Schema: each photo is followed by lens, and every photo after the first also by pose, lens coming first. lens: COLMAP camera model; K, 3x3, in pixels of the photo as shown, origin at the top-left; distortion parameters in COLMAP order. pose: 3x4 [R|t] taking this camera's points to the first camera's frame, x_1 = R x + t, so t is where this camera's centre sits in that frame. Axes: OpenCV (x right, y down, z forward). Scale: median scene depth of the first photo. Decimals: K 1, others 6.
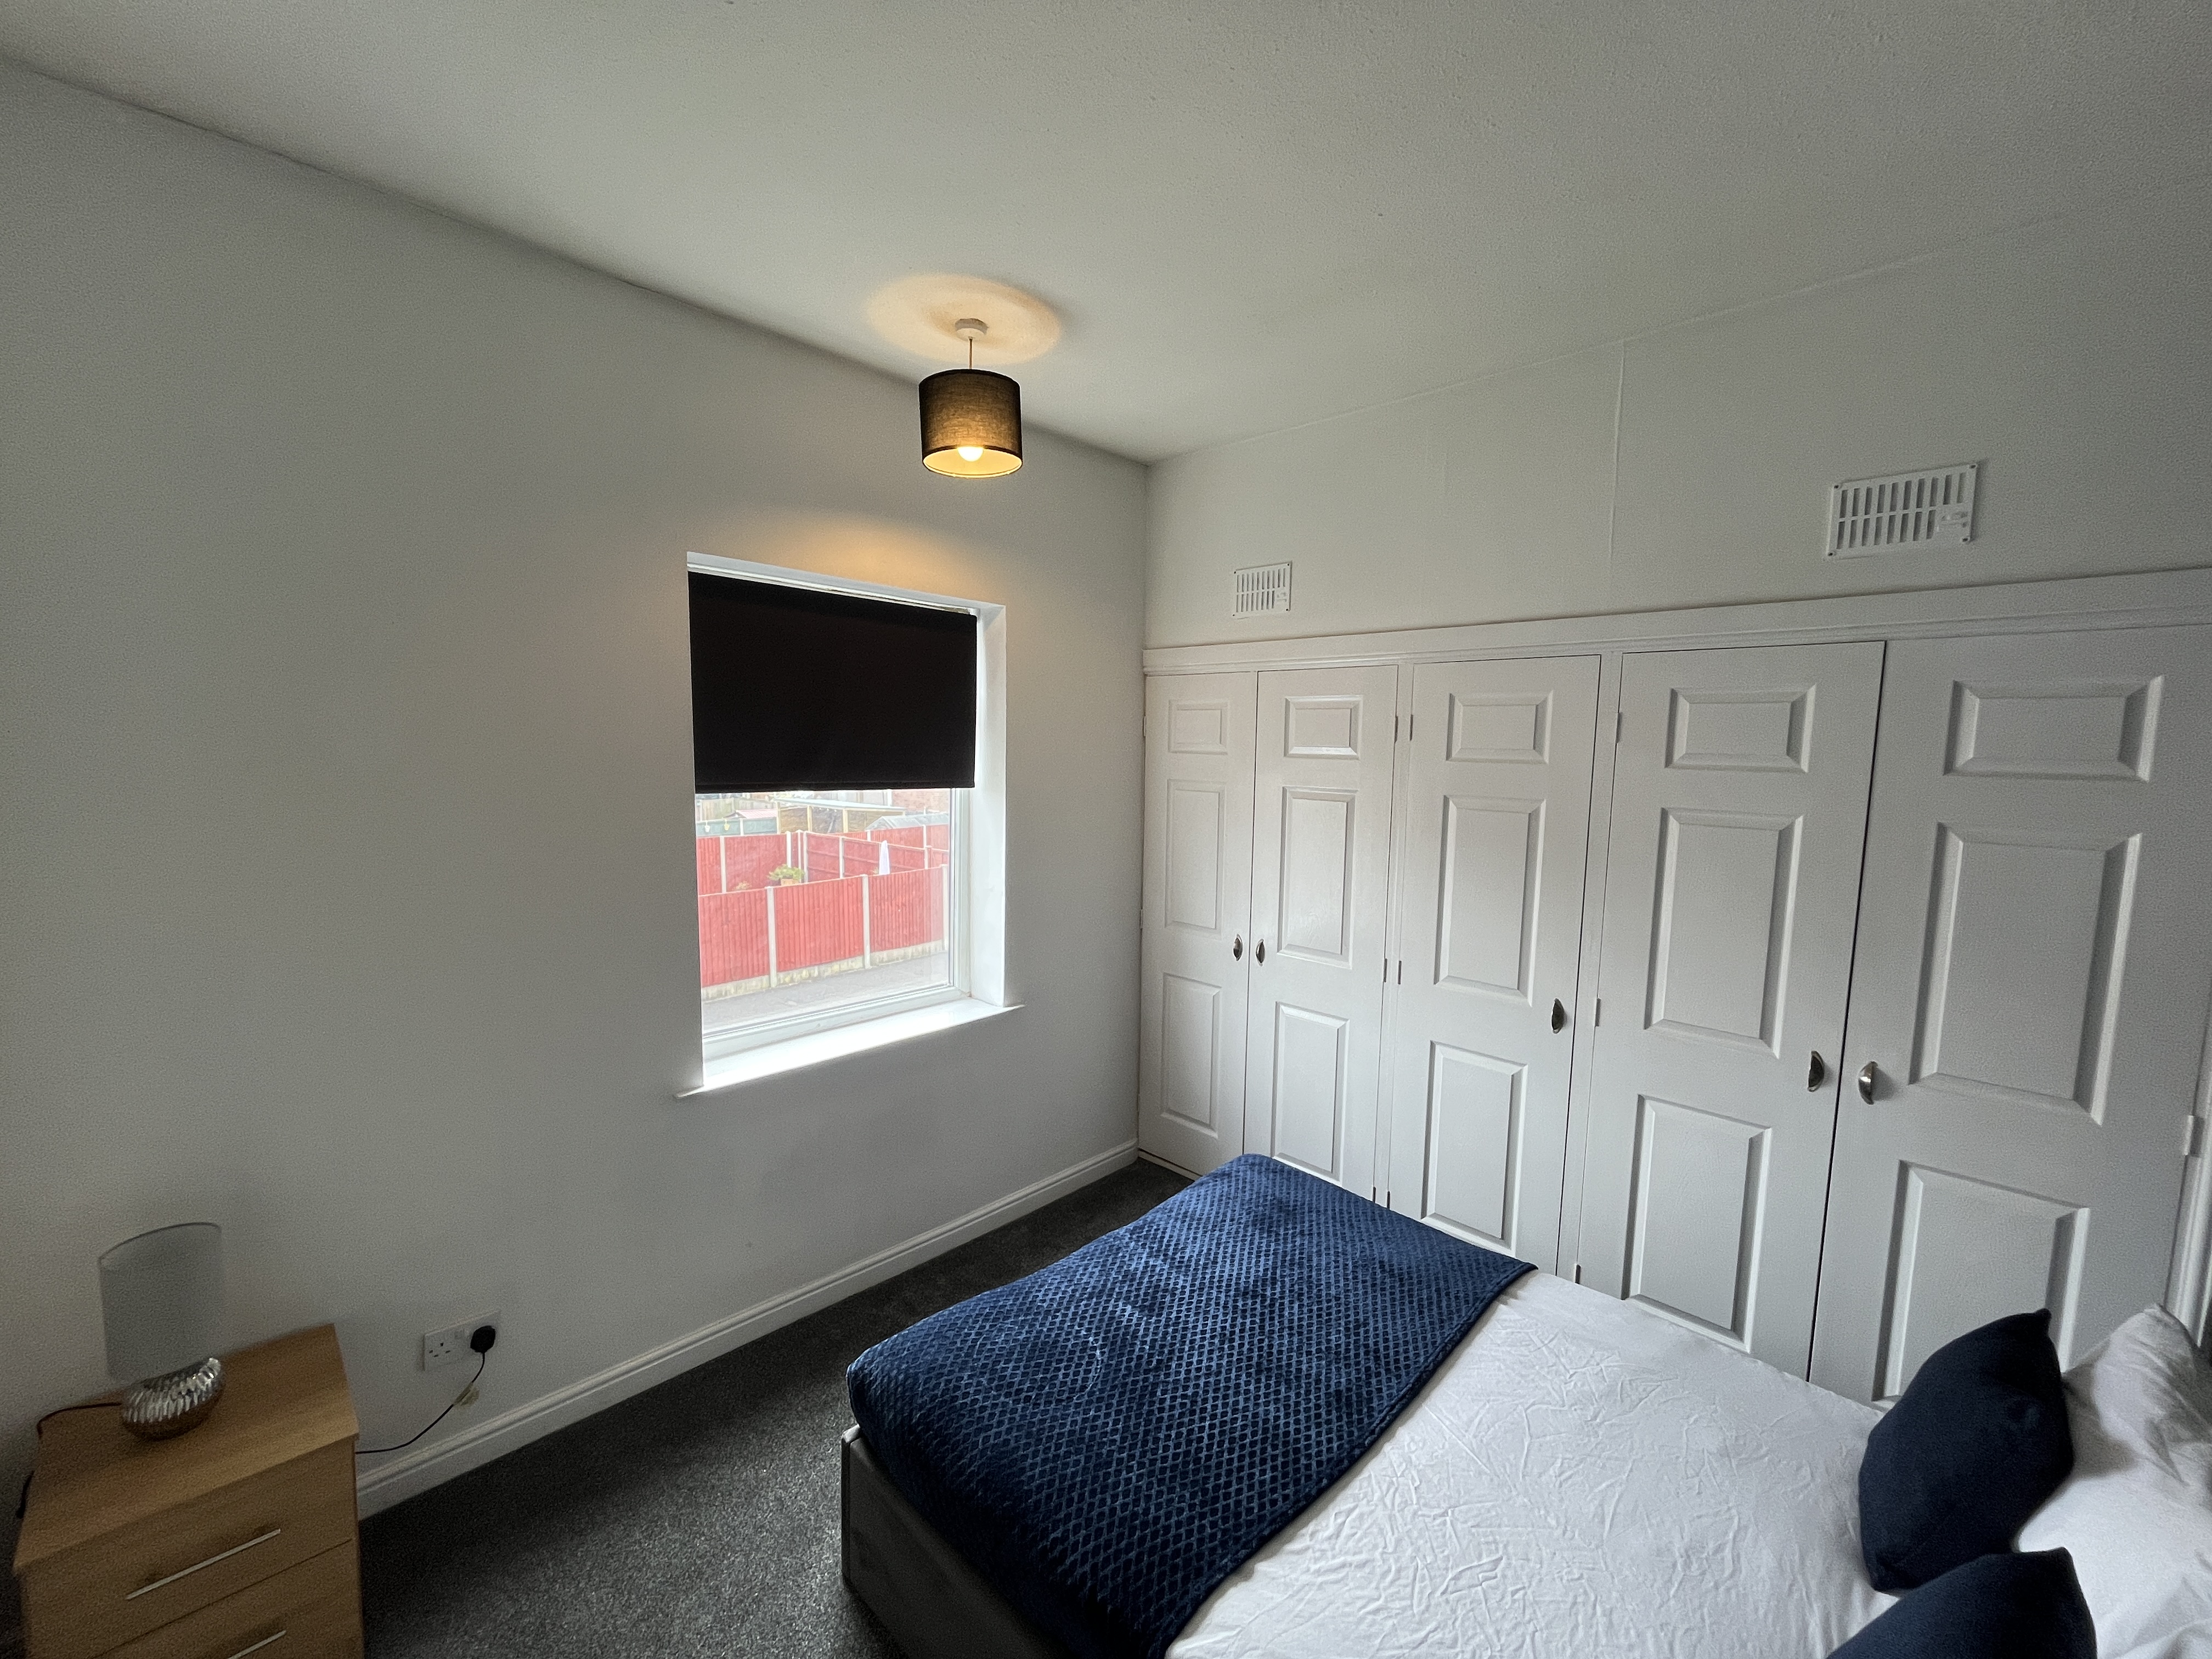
lens RADIAL K [[866.6, 0, 1154.6], [0, 866.6, 839.3], [0, 0, 1]] dist [-0.007238, 0.000012]
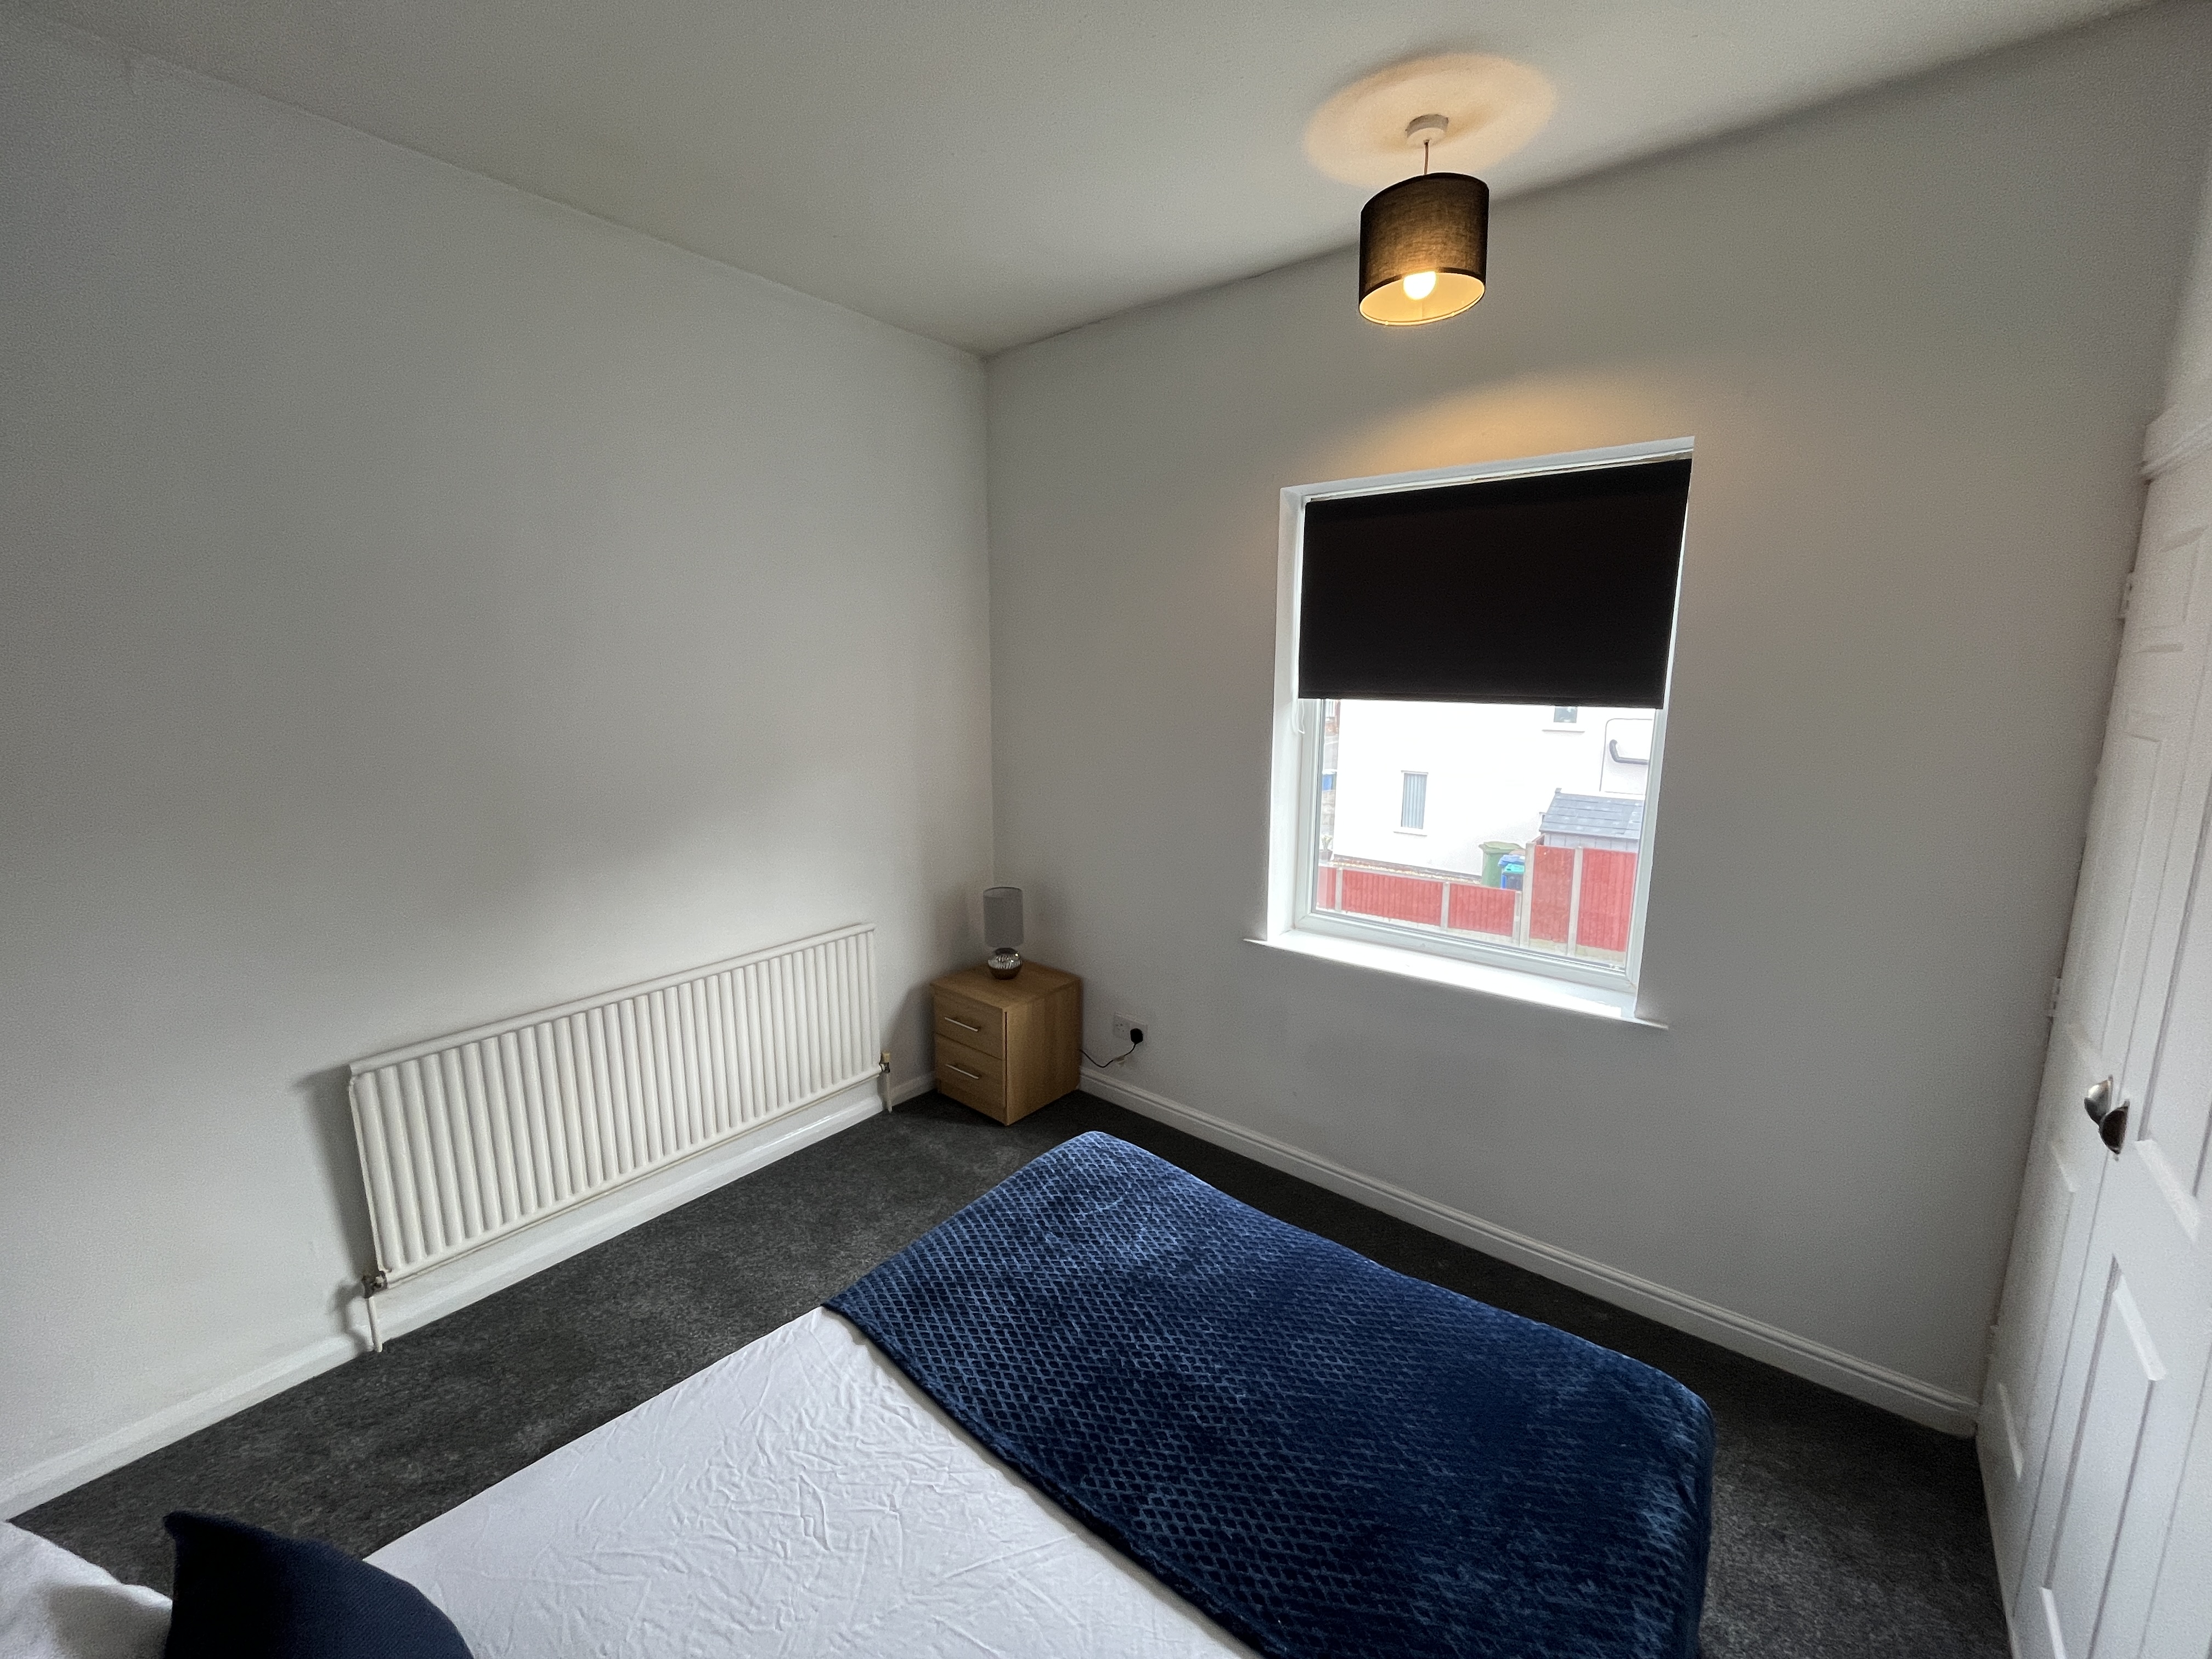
lens RADIAL K [[928.7, 0, 1116.7], [0, 928.7, 847.1], [0, 0, 1]] dist [0.001647, 0.000033]
pose [[0.064008, 0.174480, -0.982578, 1.205124], [-0.101933, 0.980591, 0.167487, -0.068730], [0.992730, 0.089436, 0.080551, 1.121080]]
